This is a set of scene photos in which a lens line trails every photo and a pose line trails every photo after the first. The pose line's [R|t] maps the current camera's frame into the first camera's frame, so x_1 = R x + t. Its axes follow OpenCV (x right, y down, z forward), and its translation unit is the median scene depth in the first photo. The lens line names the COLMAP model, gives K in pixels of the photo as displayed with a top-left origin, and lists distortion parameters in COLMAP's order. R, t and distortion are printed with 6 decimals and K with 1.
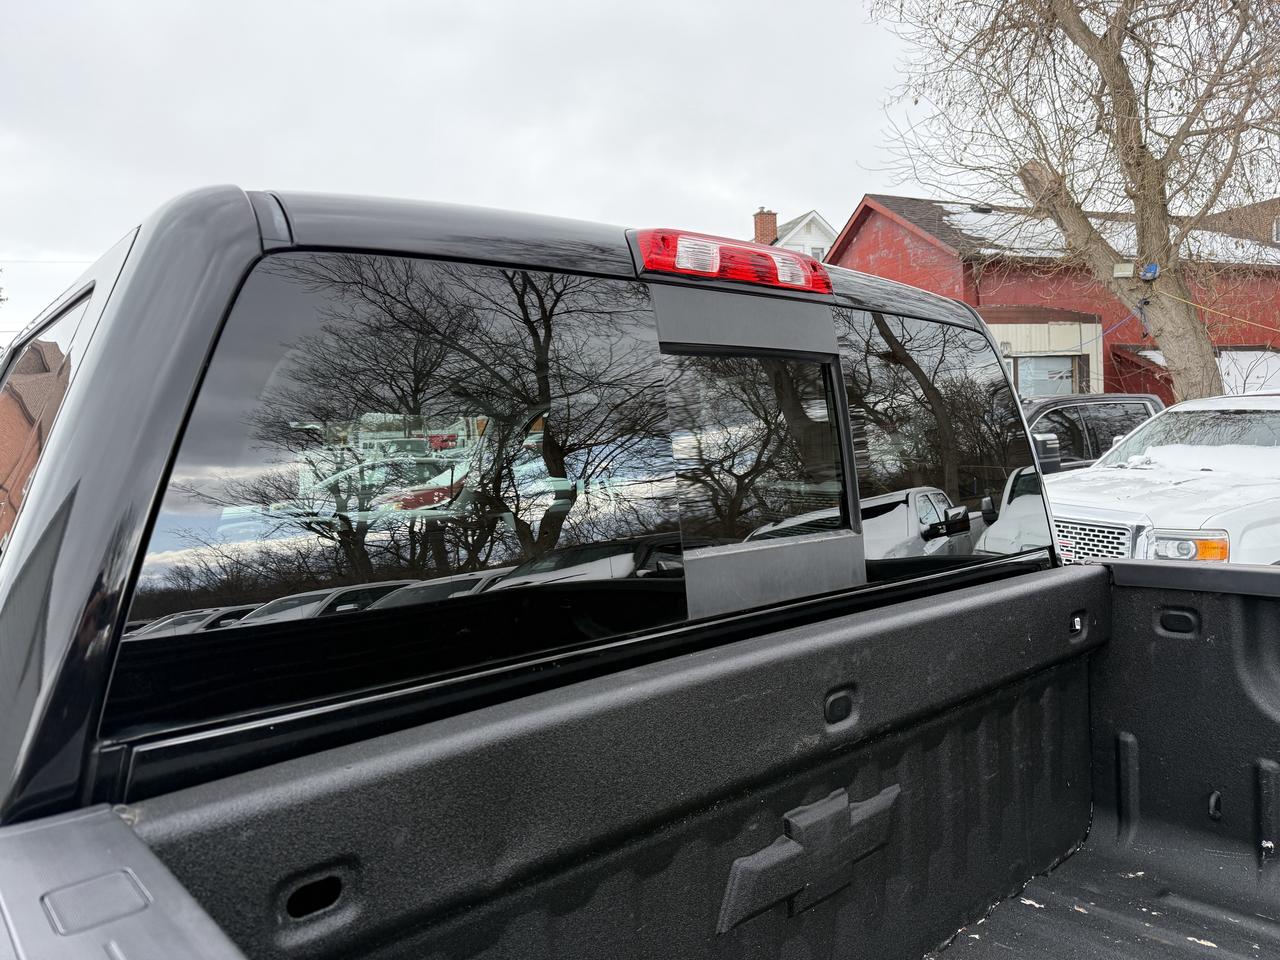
lens RADIAL K [[898.5, 0, 645.4], [0, 898.5, 474.0], [0, 0, 1]] dist [0.063563, -0.090372]
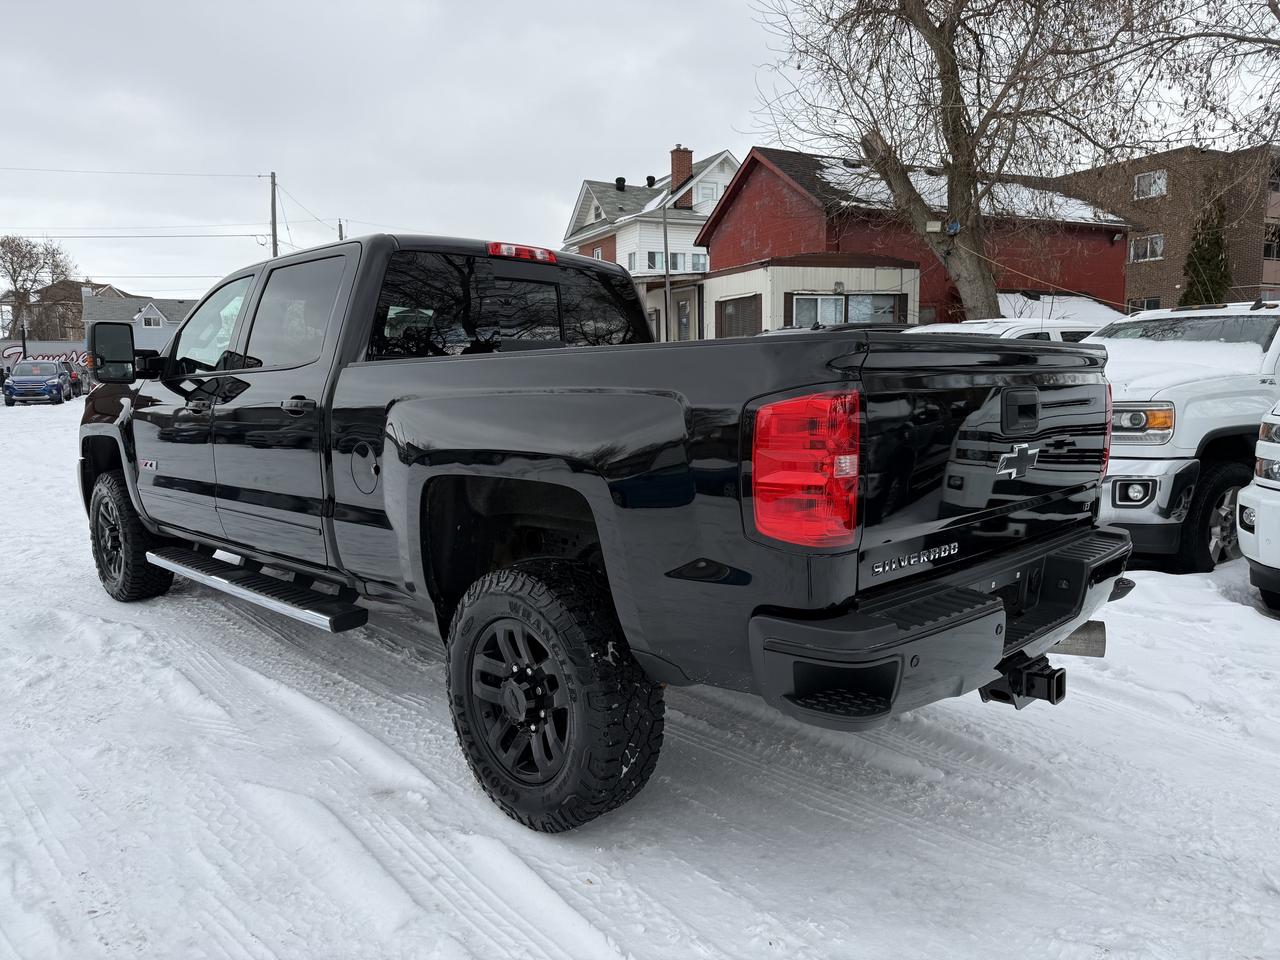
lens RADIAL K [[901.6, 0, 620.7], [0, 901.6, 480.8], [0, 0, 1]] dist [0.053170, 0.001251]
pose [[0.998199, 0.019454, 0.056740, 0.028983], [-0.023998, 0.996462, 0.080545, 0.032589], [-0.054972, -0.081762, 0.995135, -0.239203]]
